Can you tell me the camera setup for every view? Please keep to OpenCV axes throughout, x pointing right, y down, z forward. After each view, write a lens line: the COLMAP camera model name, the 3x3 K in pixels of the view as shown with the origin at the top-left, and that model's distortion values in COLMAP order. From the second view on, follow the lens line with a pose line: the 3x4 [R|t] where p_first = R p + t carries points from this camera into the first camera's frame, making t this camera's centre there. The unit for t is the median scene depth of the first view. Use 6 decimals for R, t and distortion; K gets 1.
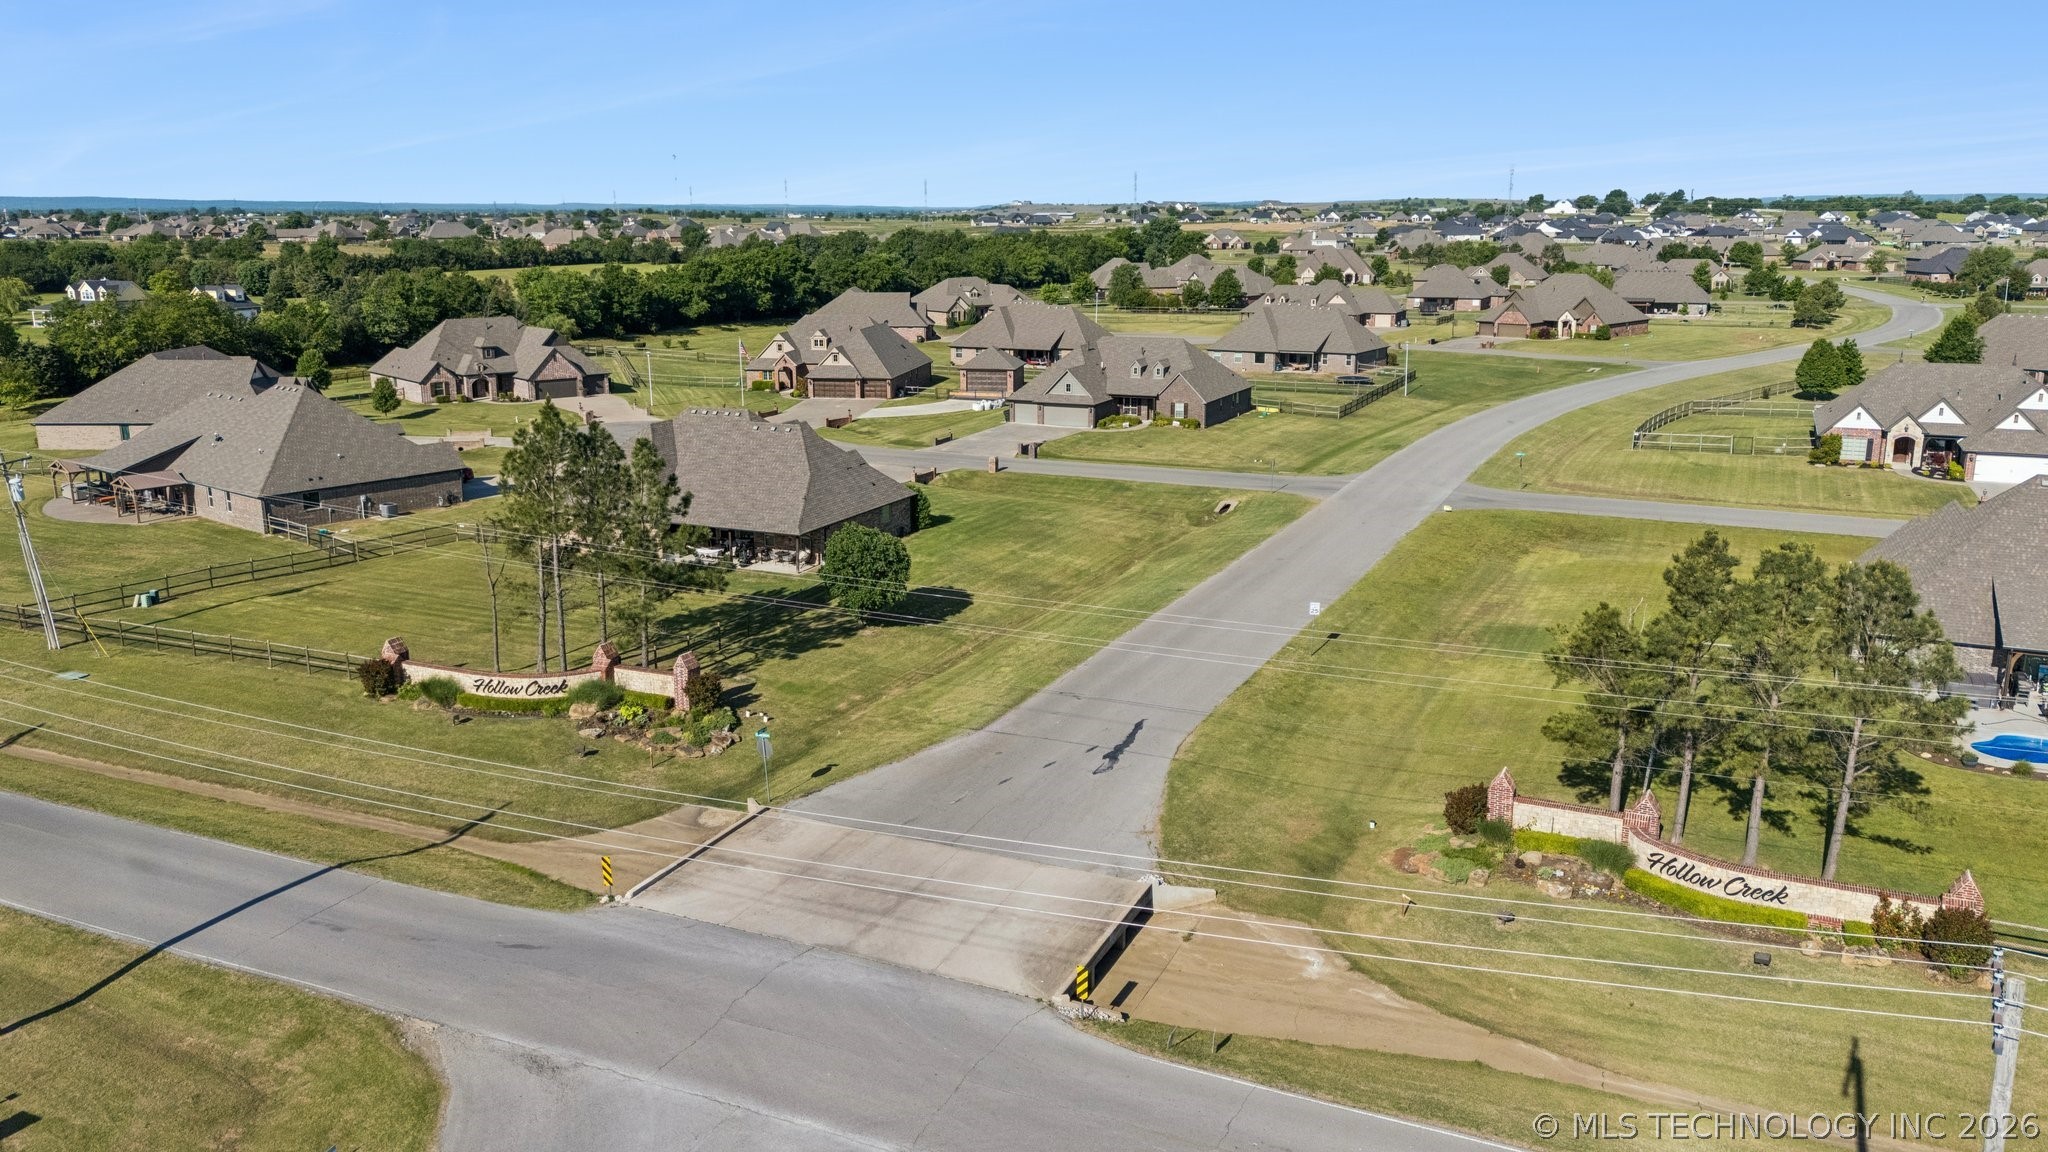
lens RADIAL K [[1599.1, 0, 1067.4], [0, 1599.1, 576.2], [0, 0, 1]] dist [0.026773, -0.002034]
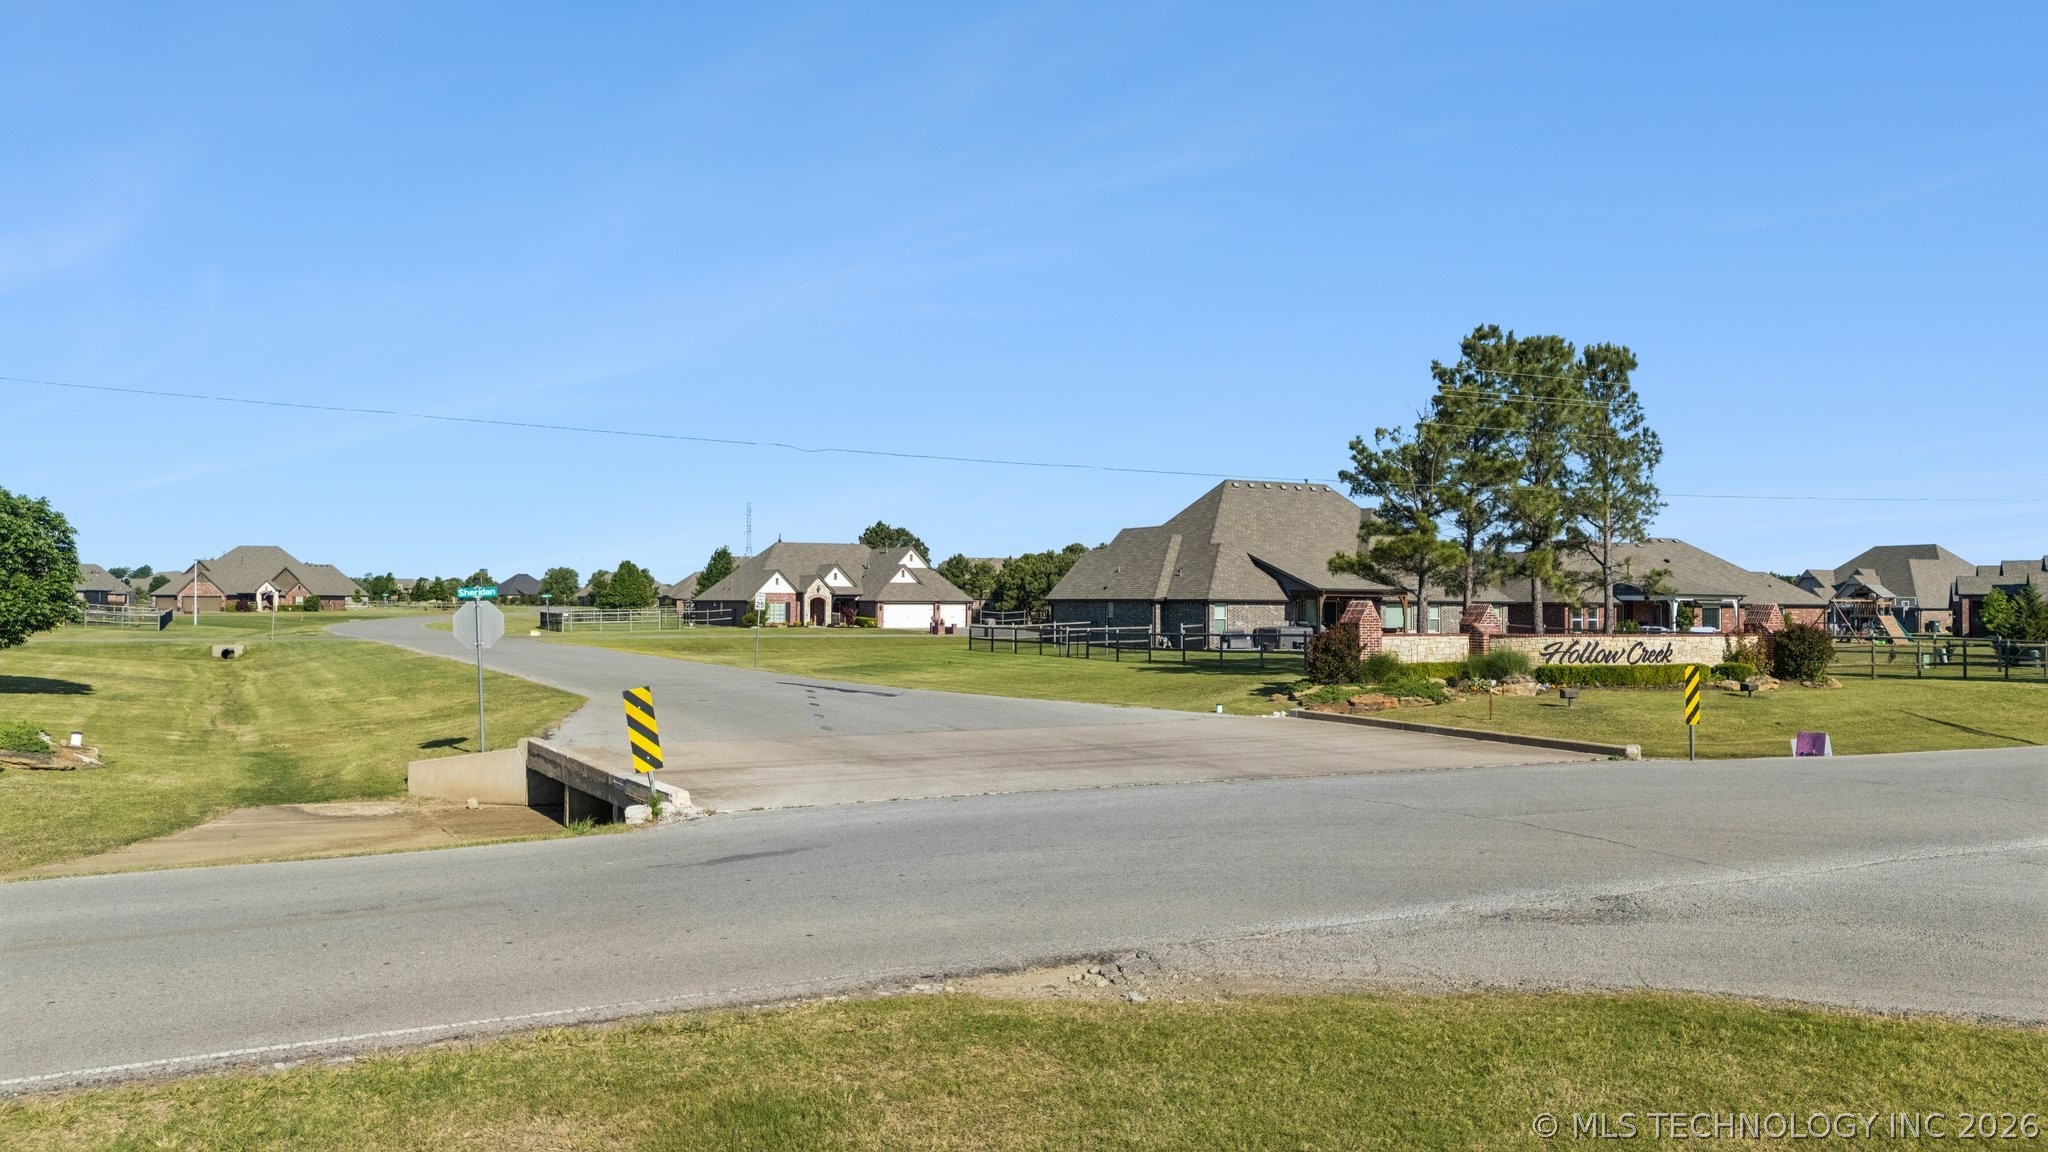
lens RADIAL K [[1508.2, 0, 1015.3], [0, 1508.2, 583.7], [0, 0, 1]] dist [0.109334, -0.137004]
pose [[0.599850, 0.013480, 0.799999, -0.212227], [0.193452, 0.967750, -0.161359, 0.094345], [-0.776374, 0.251553, 0.577897, 0.314097]]
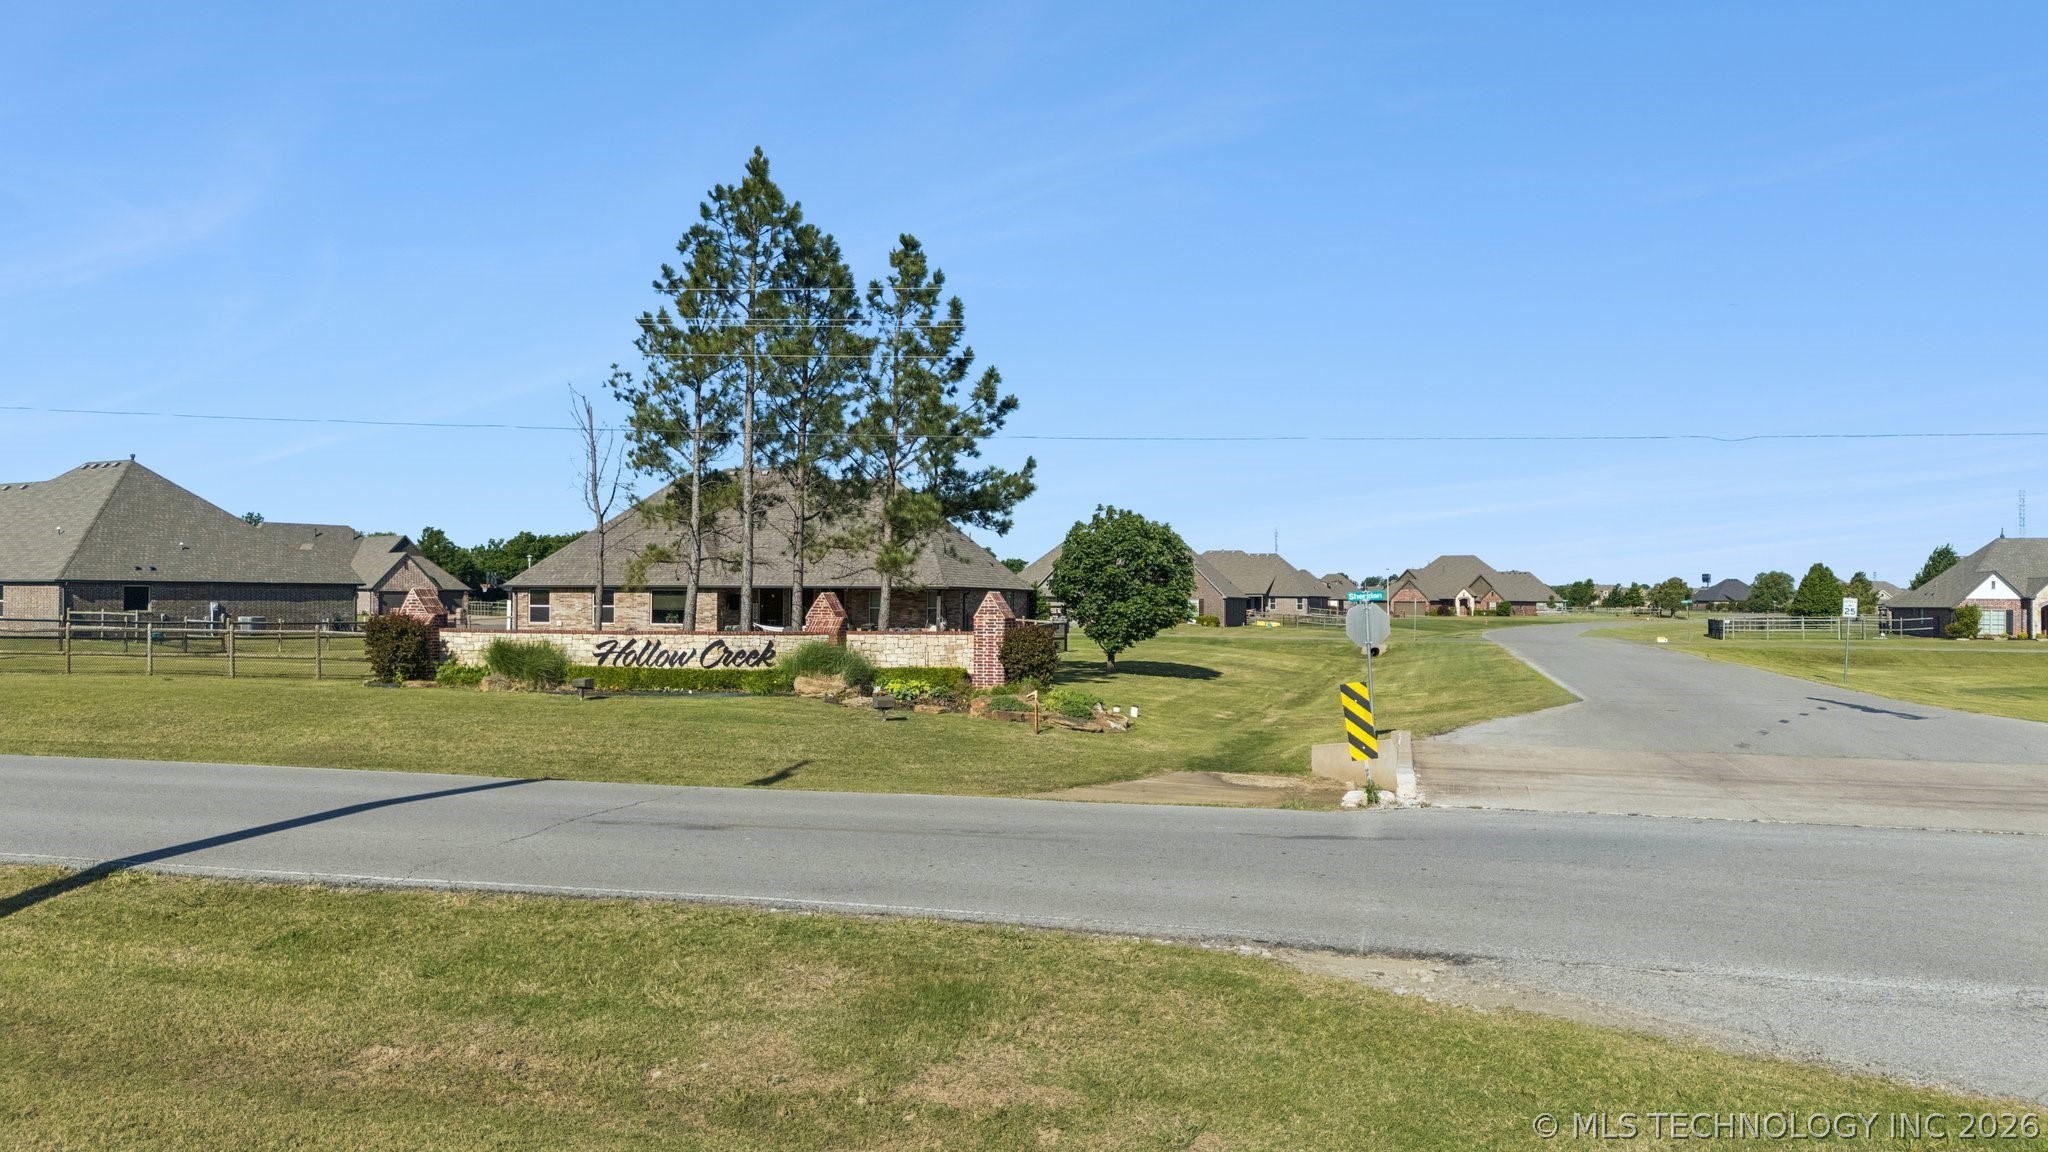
lens RADIAL K [[1508.2, 0, 1015.3], [0, 1508.2, 583.7], [0, 0, 1]] dist [0.109334, -0.137004]
pose [[0.987136, 0.010233, 0.159553, -0.179447], [0.031361, 0.966171, -0.255990, 0.102577], [-0.156775, 0.257700, 0.953421, 0.282103]]
